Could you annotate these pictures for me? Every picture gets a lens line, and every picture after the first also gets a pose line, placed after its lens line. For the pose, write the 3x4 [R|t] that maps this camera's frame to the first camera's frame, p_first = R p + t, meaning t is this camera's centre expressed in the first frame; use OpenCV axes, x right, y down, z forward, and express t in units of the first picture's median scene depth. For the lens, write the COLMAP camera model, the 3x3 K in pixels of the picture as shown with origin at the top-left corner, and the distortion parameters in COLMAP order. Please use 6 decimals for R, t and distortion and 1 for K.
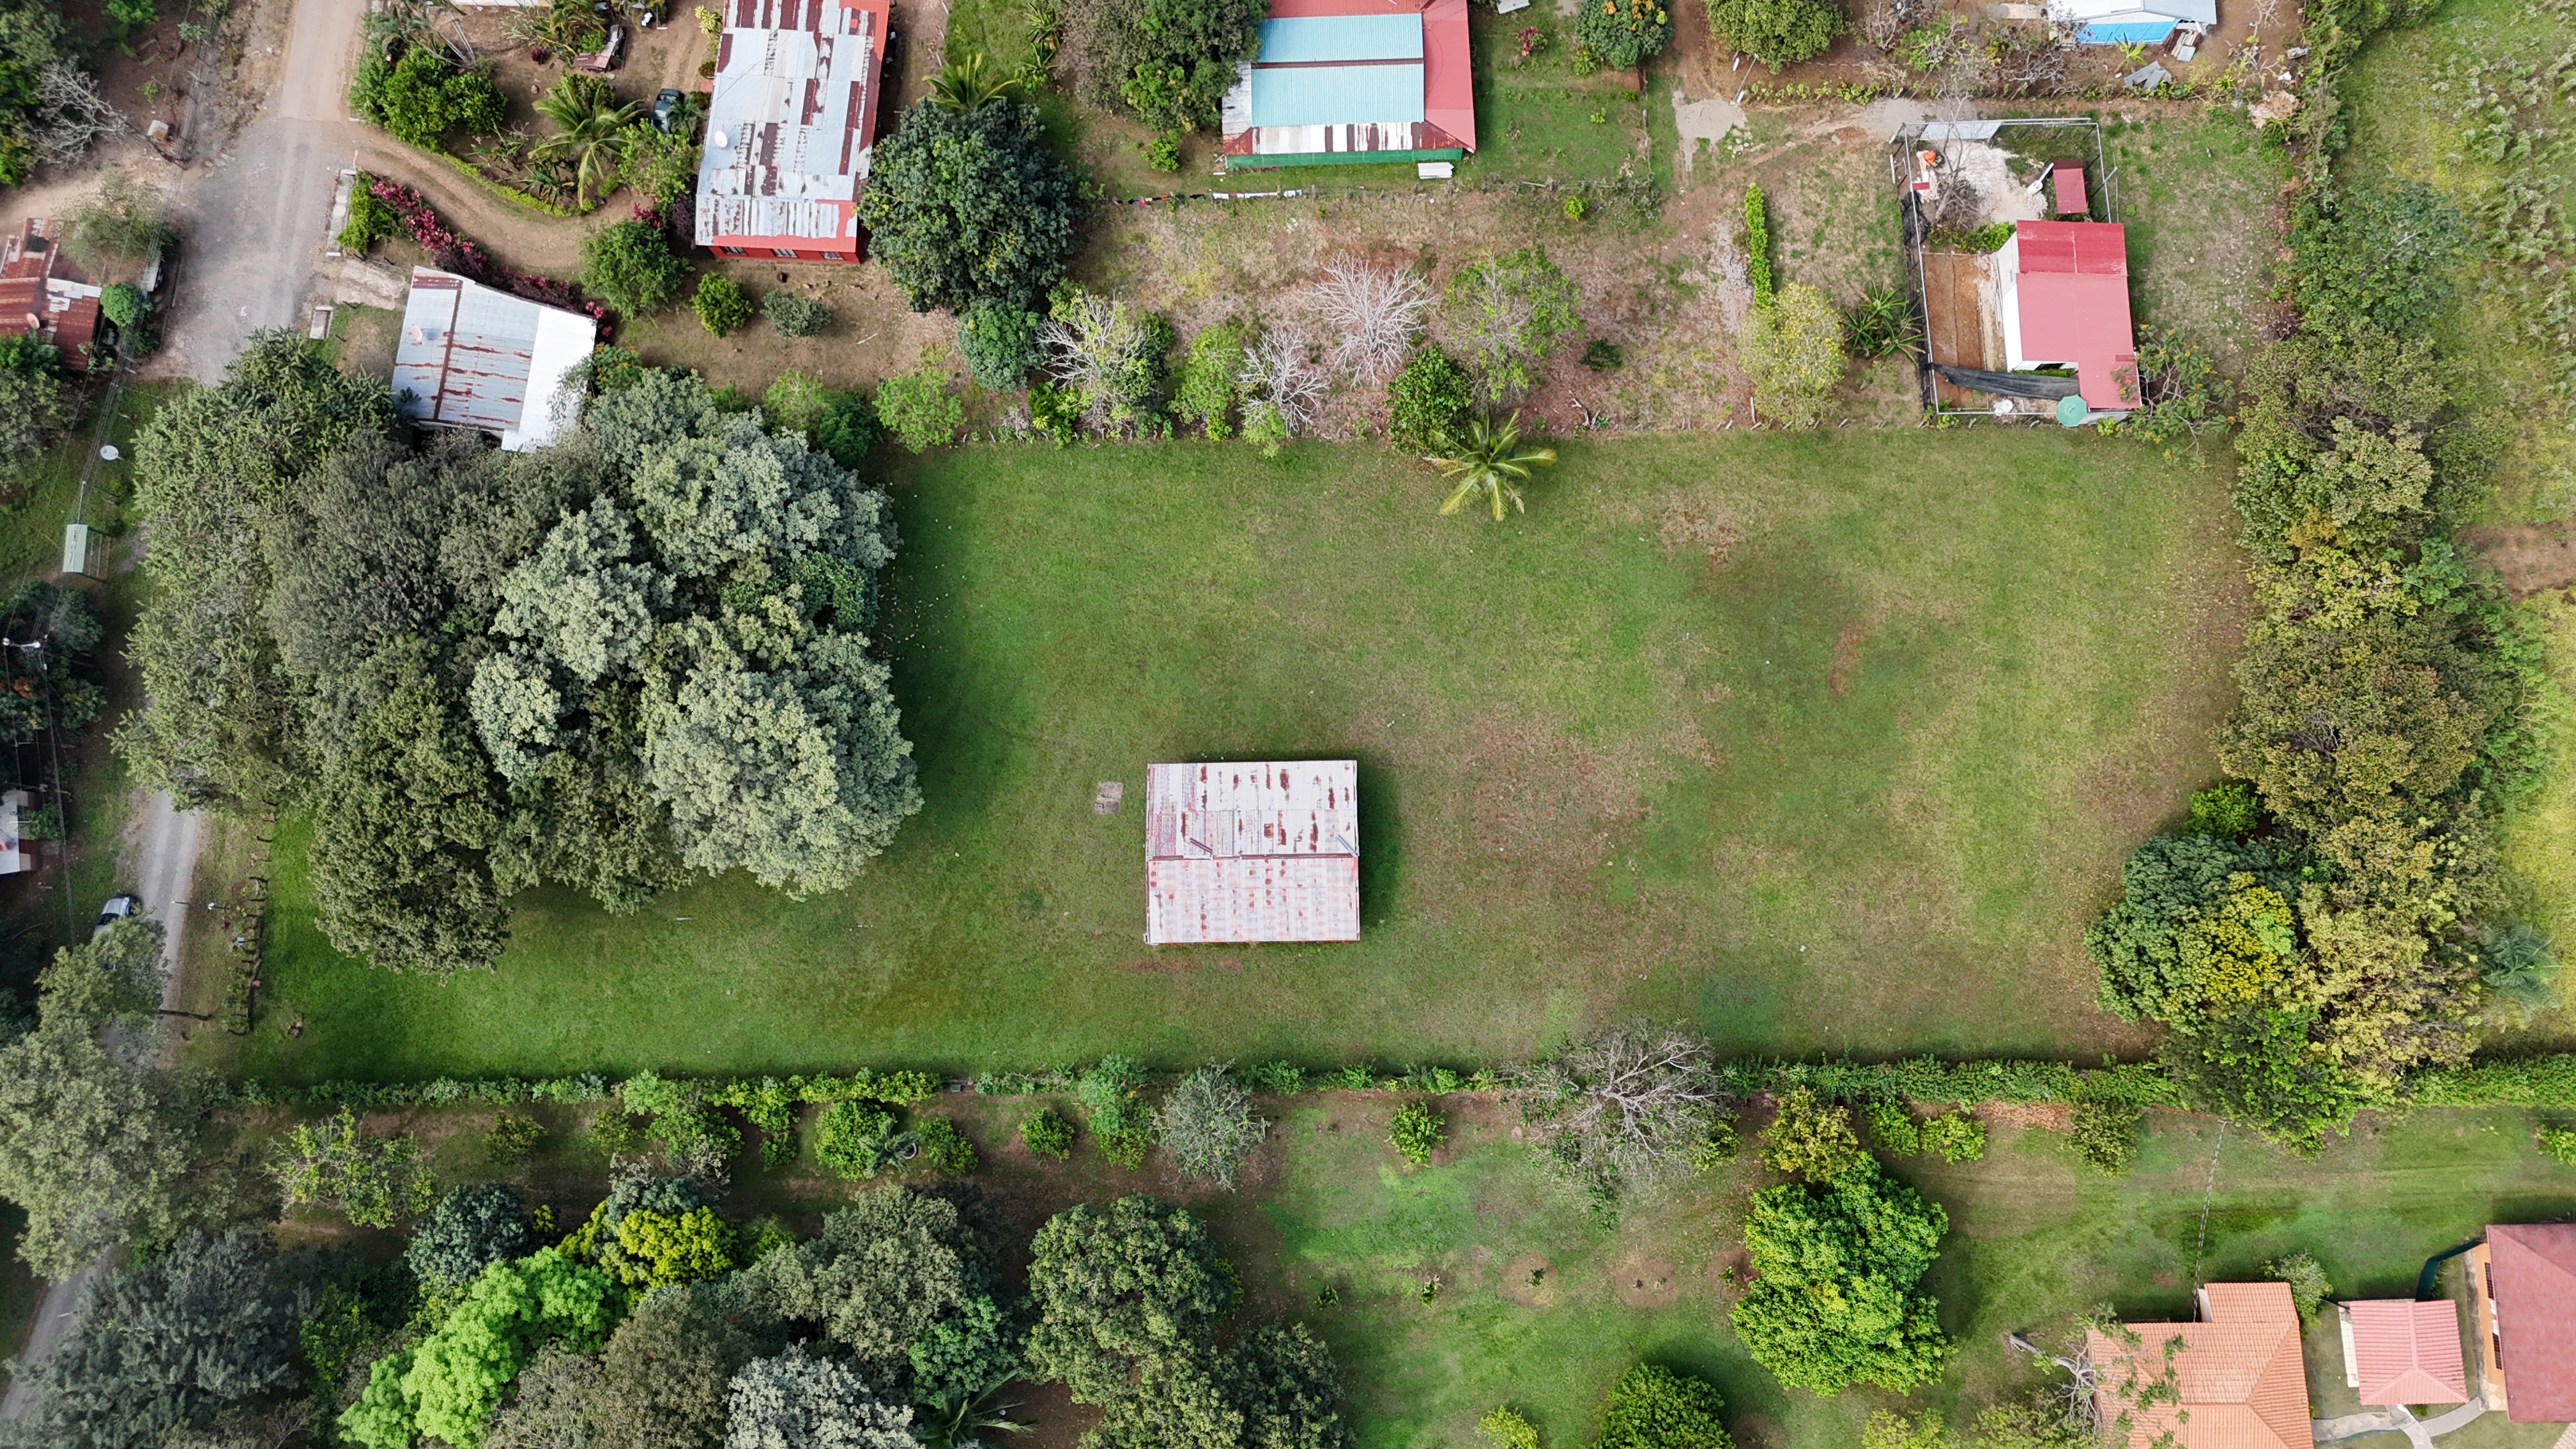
lens RADIAL K [[1858.2, 0, 1290.1], [0, 1858.2, 690.1], [0, 0, 1]] dist [0.001023, -0.003377]
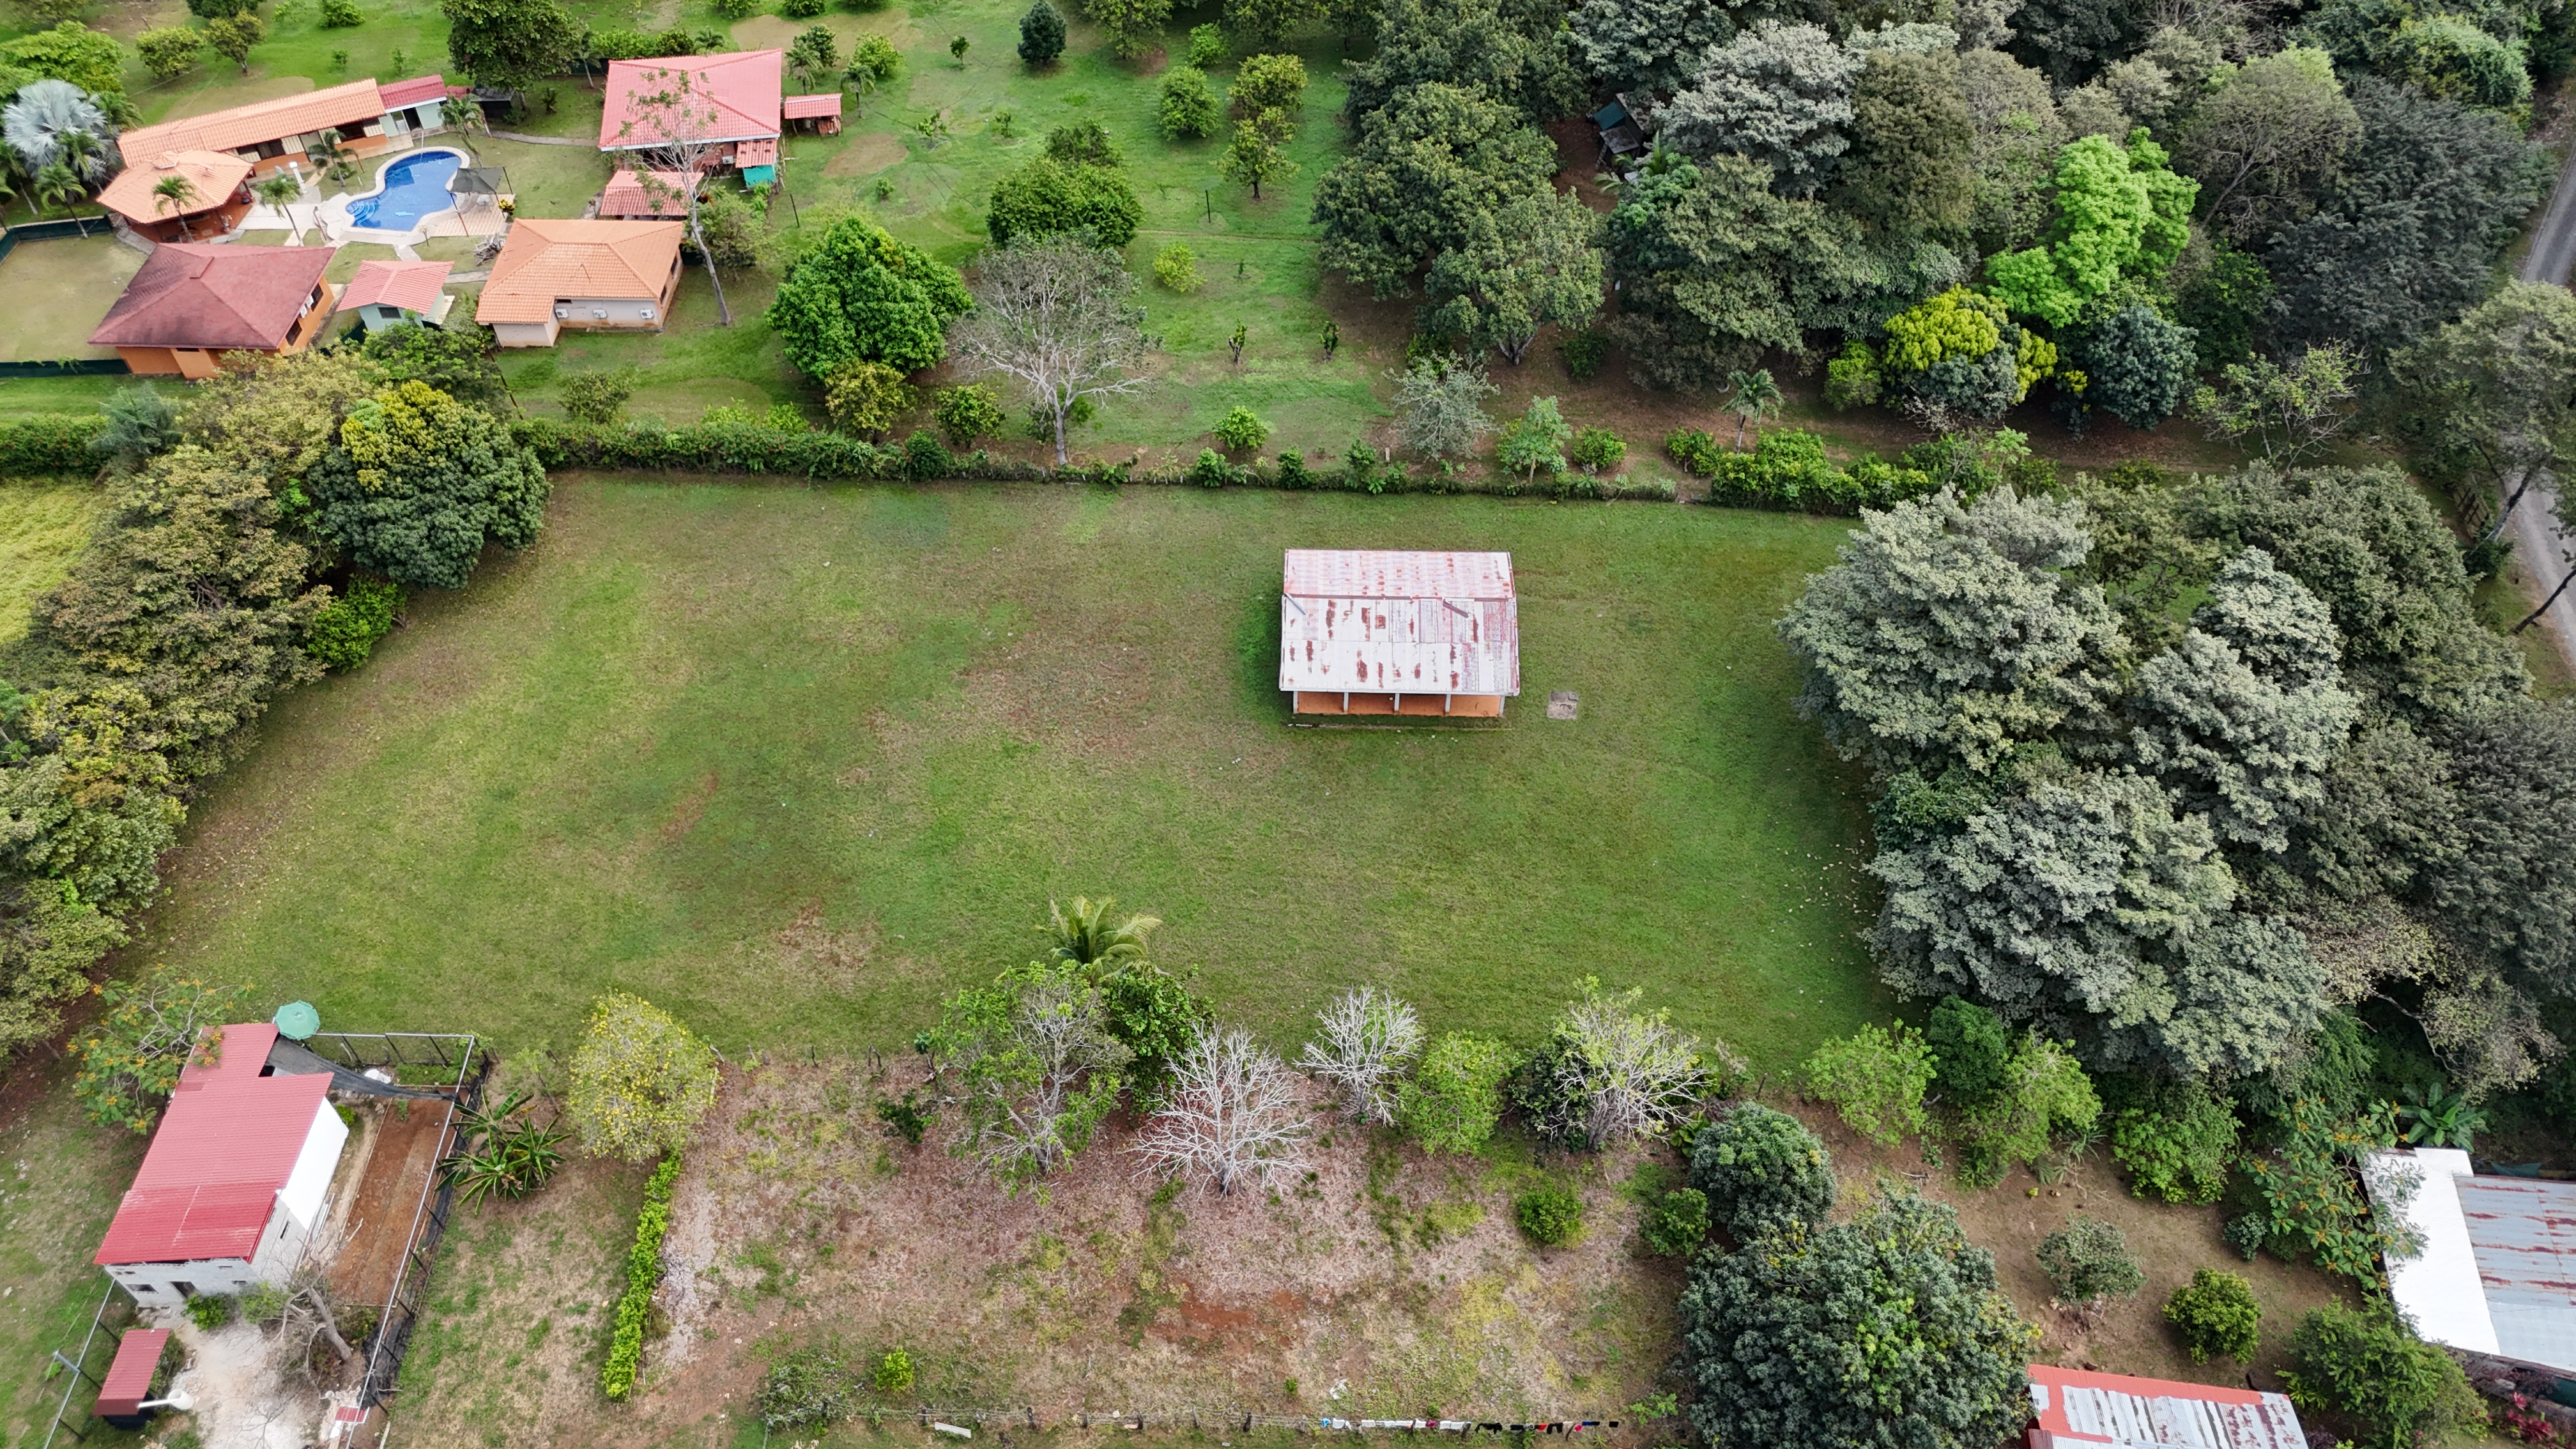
lens RADIAL K [[1858.2, 0, 1290.1], [0, 1858.2, 690.1], [0, 0, 1]] dist [0.001023, -0.003377]
pose [[-0.998608, -0.008470, 0.052054, -0.013755], [0.045428, -0.639527, 0.767426, -0.593133], [0.026790, 0.768722, 0.639021, 0.415157]]
